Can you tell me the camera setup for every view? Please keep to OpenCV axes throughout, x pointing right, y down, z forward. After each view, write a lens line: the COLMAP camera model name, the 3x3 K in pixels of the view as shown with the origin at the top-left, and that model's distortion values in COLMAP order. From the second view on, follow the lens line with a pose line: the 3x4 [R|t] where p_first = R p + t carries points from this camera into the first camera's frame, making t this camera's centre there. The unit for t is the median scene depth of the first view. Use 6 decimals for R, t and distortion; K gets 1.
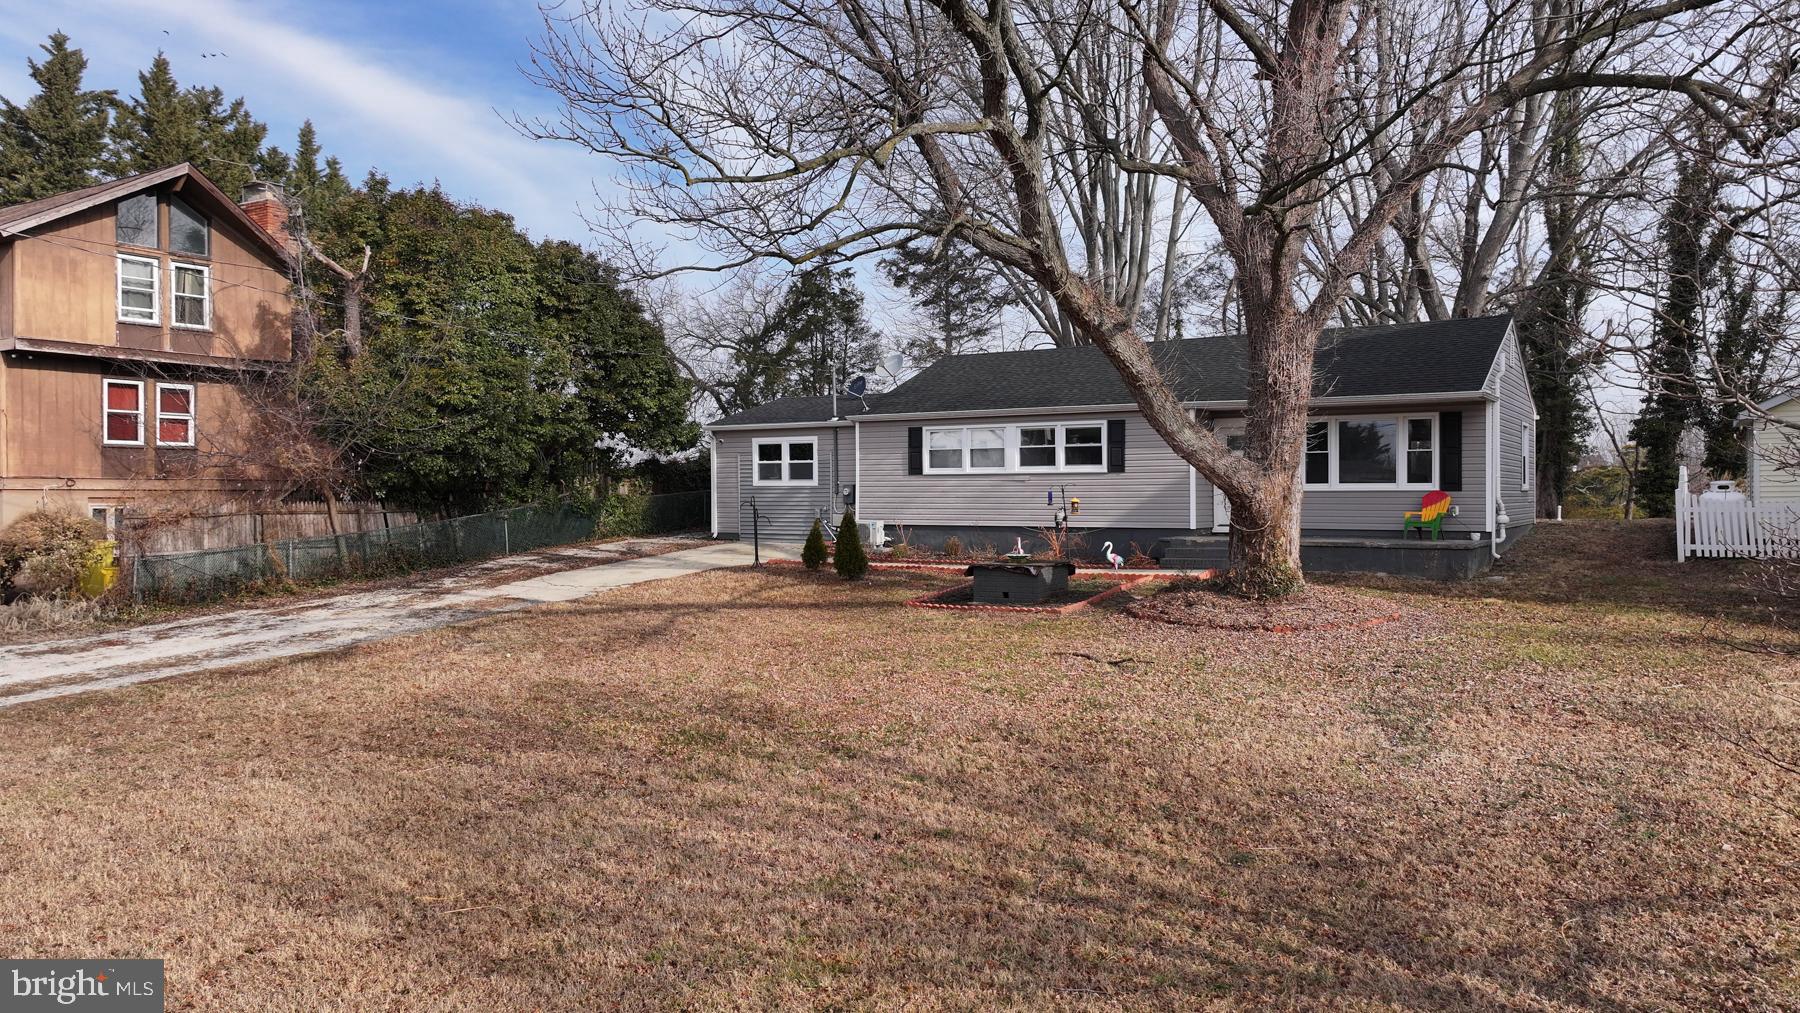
lens RADIAL K [[1261.6, 0, 903.7], [0, 1261.6, 499.5], [0, 0, 1]] dist [0.005369, -0.000595]
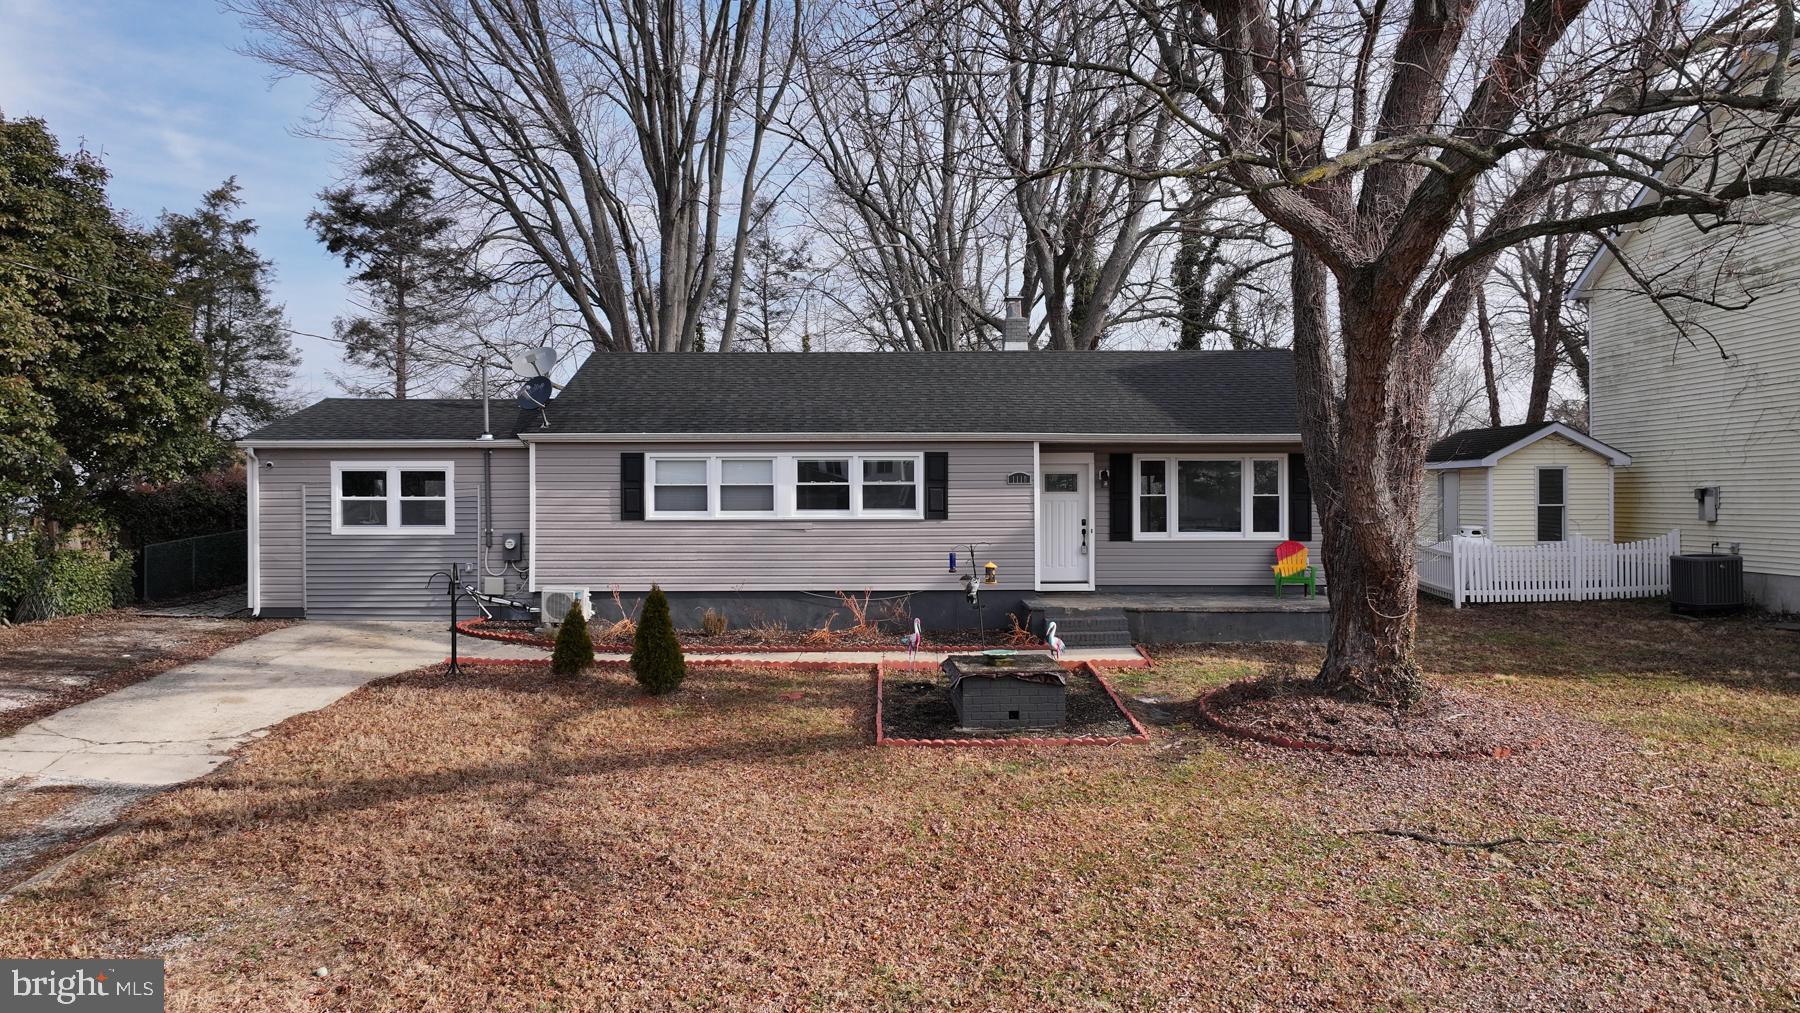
lens RADIAL K [[1261.6, 0, 903.7], [0, 1261.6, 499.5], [0, 0, 1]] dist [0.005369, -0.000595]
pose [[0.841746, -0.000629, 0.539874, -0.247692], [0.002832, 0.999991, -0.003251, -0.028770], [-0.539867, 0.004265, 0.841740, 0.325359]]
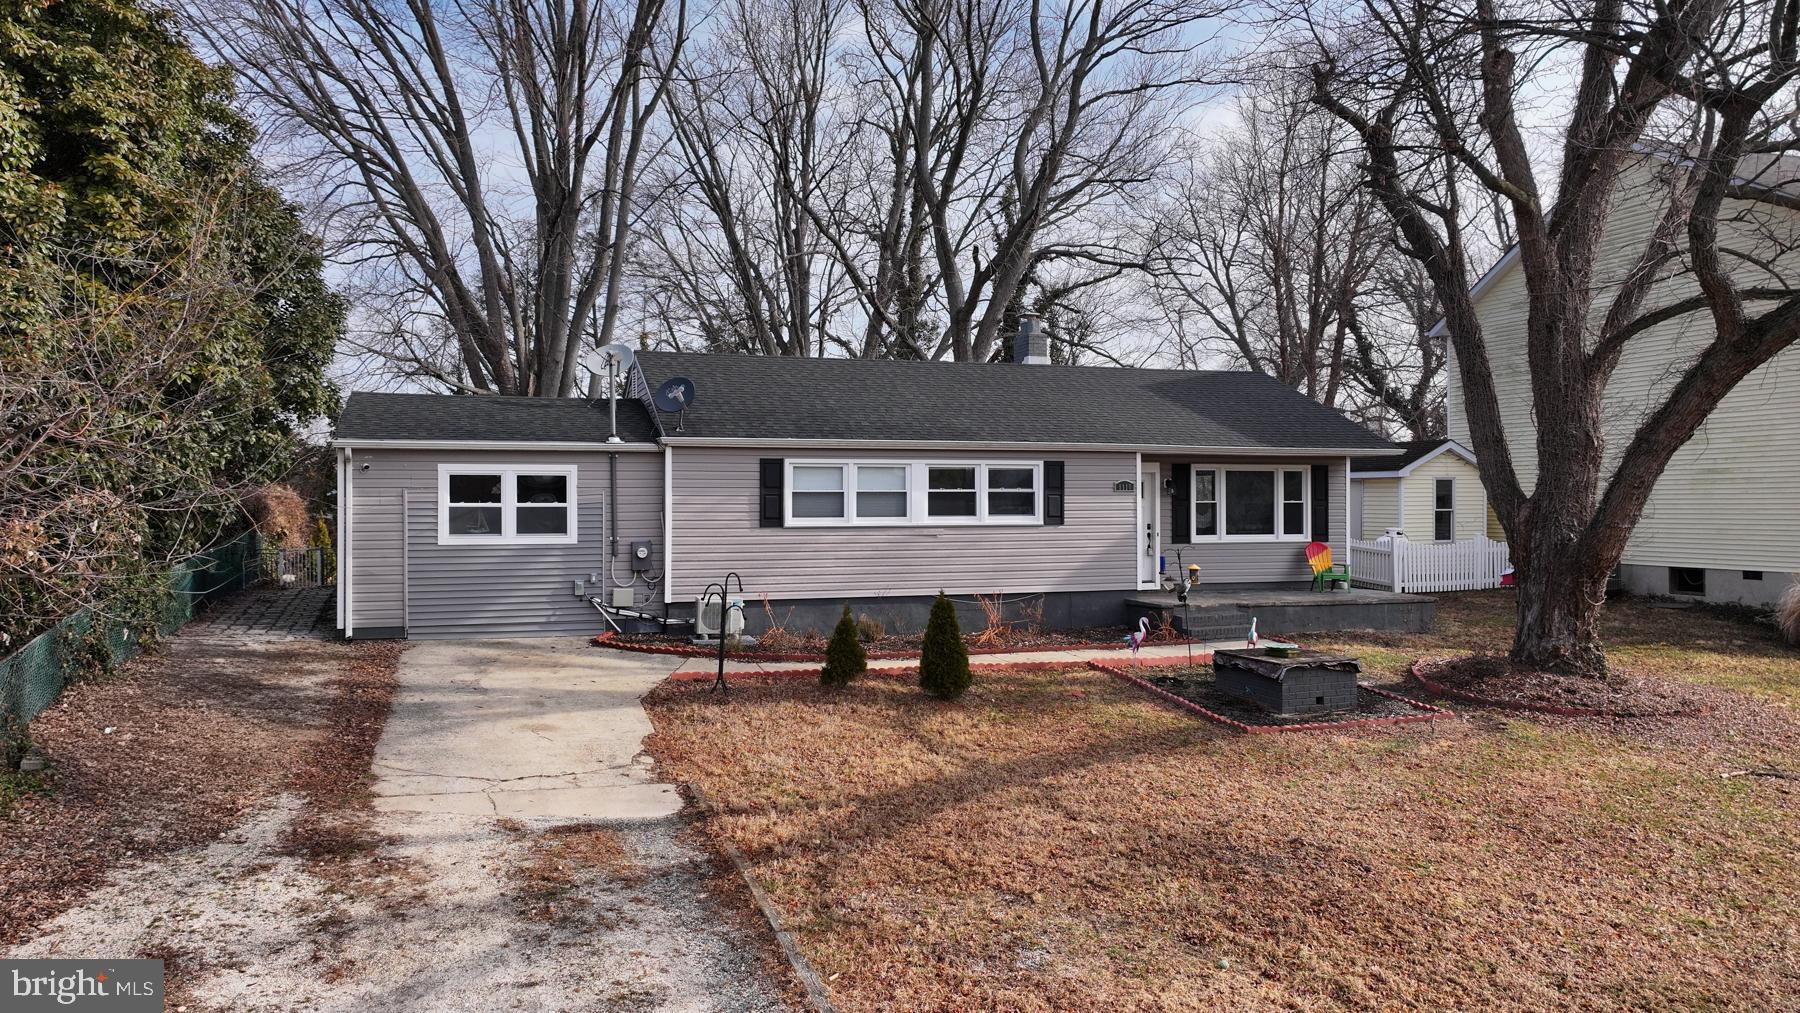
lens RADIAL K [[1261.6, 0, 903.7], [0, 1261.6, 499.5], [0, 0, 1]] dist [0.005369, -0.000595]
pose [[0.628023, 0.001106, 0.778194, -0.490620], [0.003091, 0.999988, -0.003916, -0.032174], [-0.778188, 0.004865, 0.628012, 0.513411]]
